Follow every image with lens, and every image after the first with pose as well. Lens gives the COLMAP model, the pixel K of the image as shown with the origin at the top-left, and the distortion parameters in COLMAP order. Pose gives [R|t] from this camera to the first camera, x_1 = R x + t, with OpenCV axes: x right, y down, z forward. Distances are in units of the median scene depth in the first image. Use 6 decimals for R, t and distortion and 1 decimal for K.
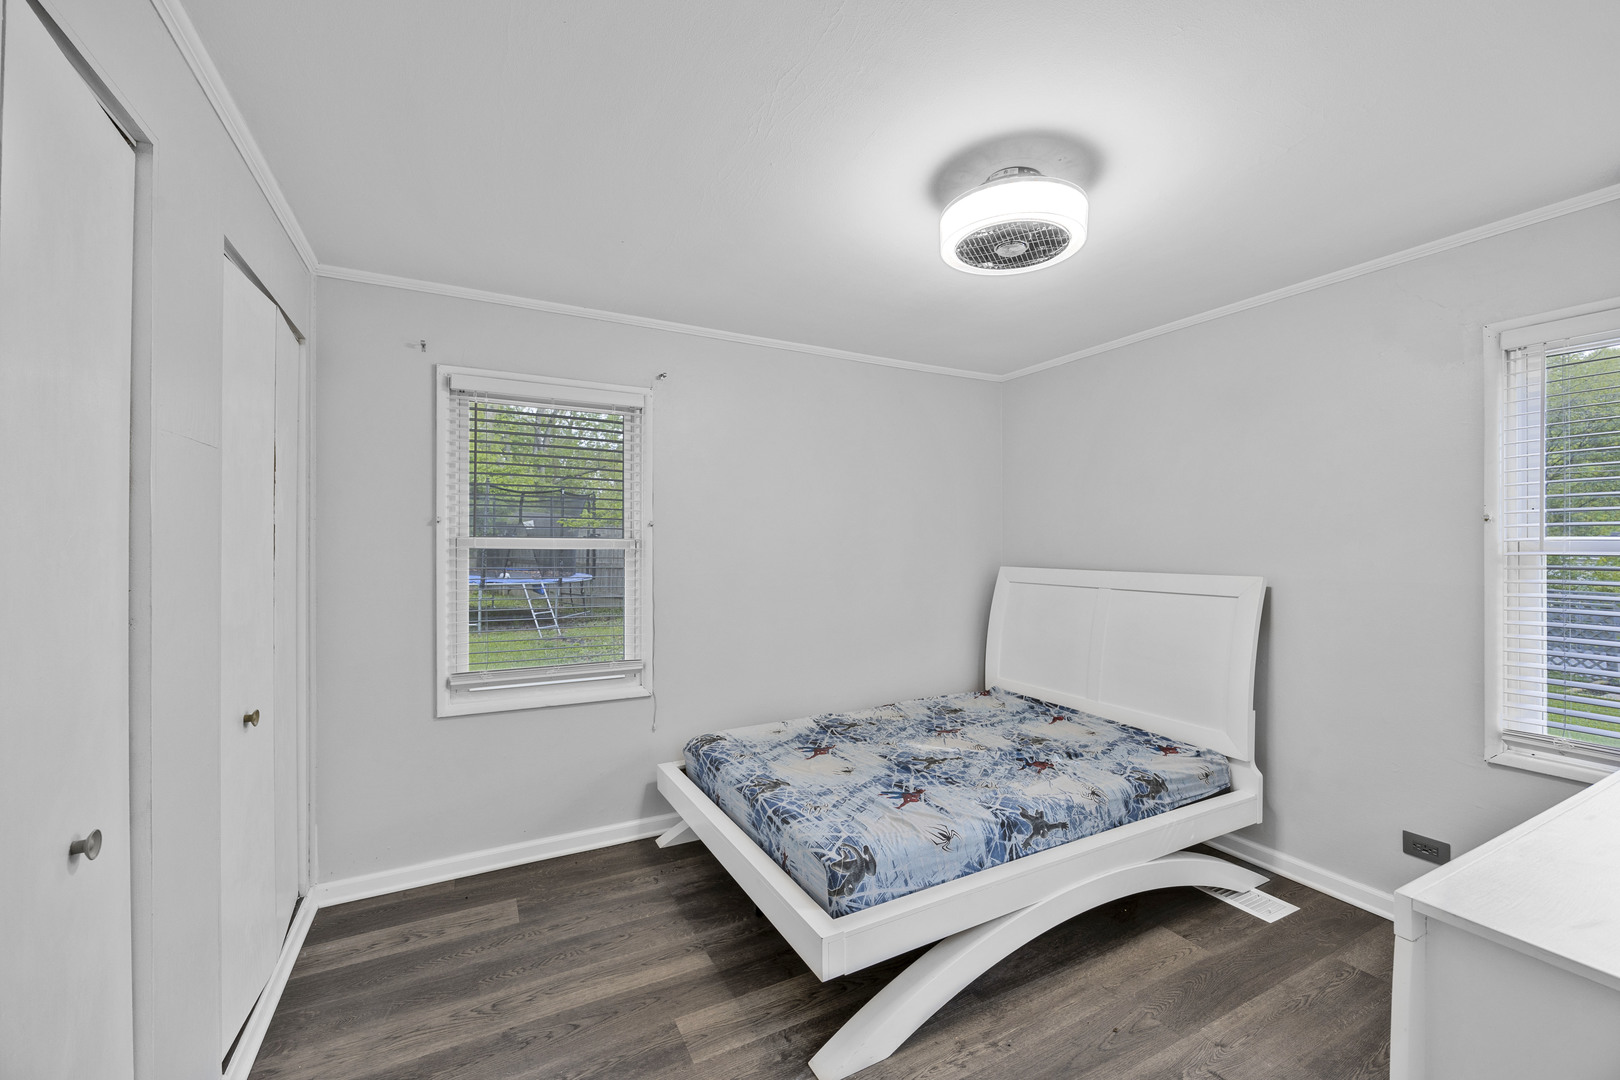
lens RADIAL K [[648.9, 0, 813.3], [0, 648.9, 541.3], [0, 0, 1]] dist [-0.001072, 0.000126]
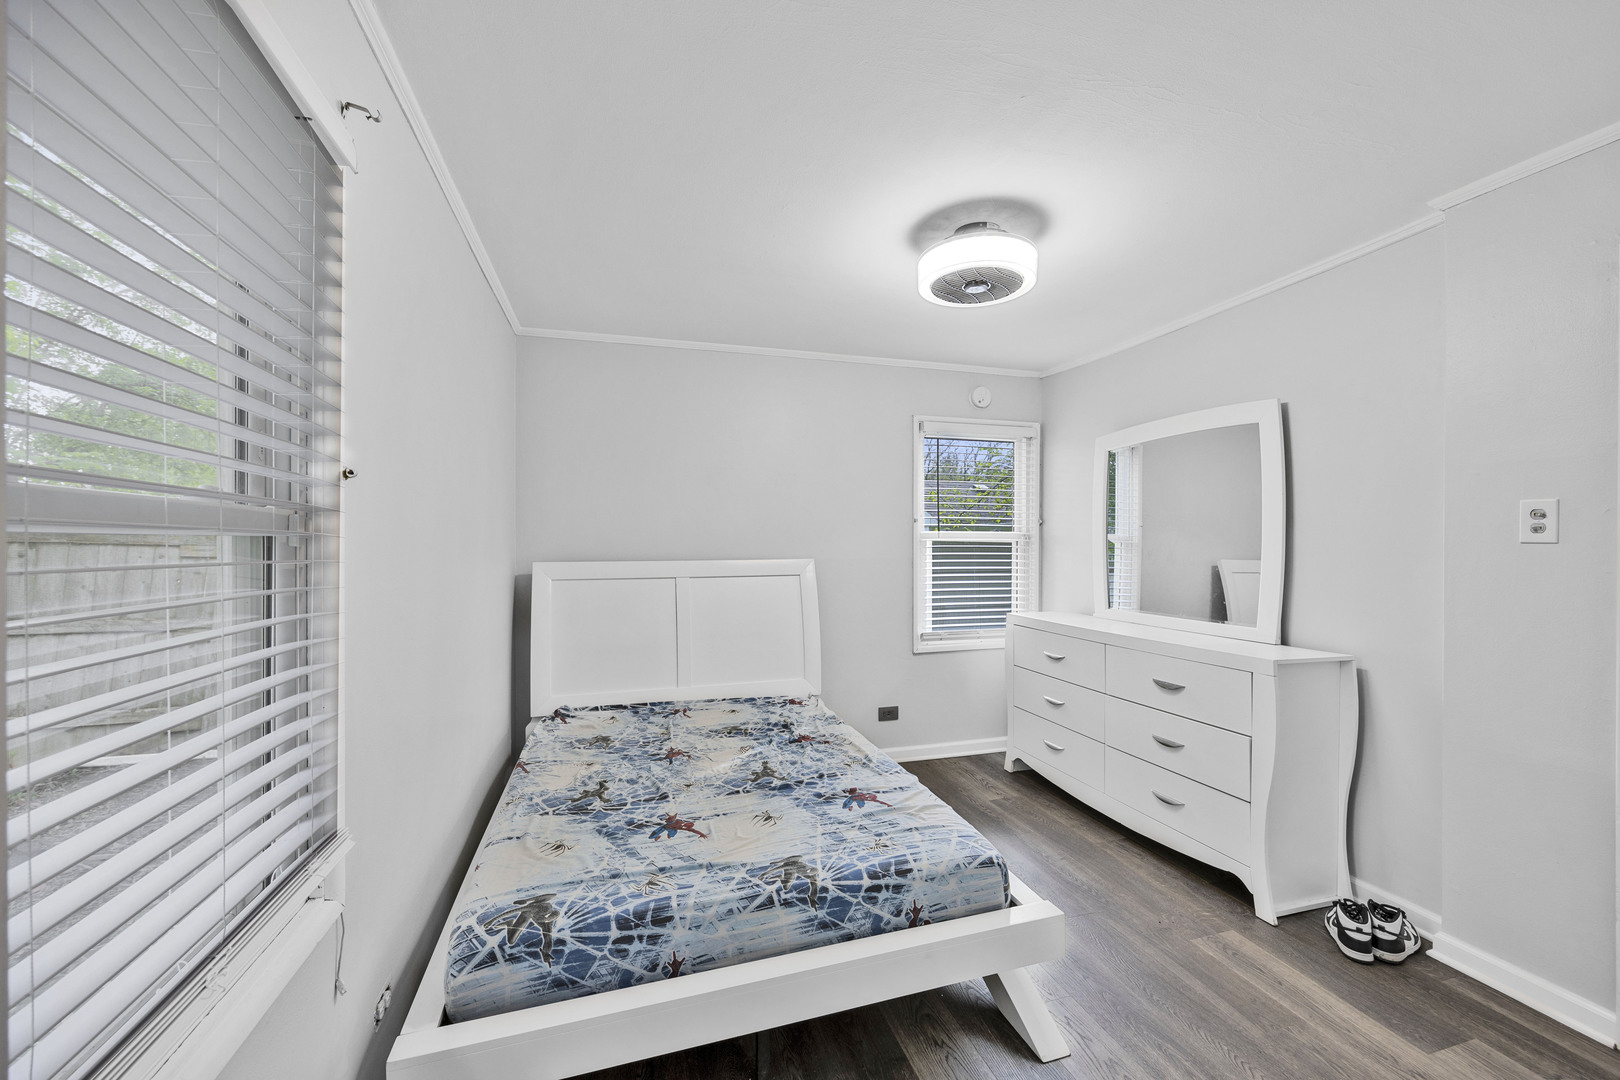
lens RADIAL K [[648.9, 0, 817.4], [0, 648.9, 545.6], [0, 0, 1]] dist [-0.001072, 0.000126]
pose [[0.190508, -0.005207, 0.981672, -0.632699], [-0.002114, 0.999981, 0.005714, 0.018787], [-0.981683, -0.003164, 0.190493, 0.712992]]
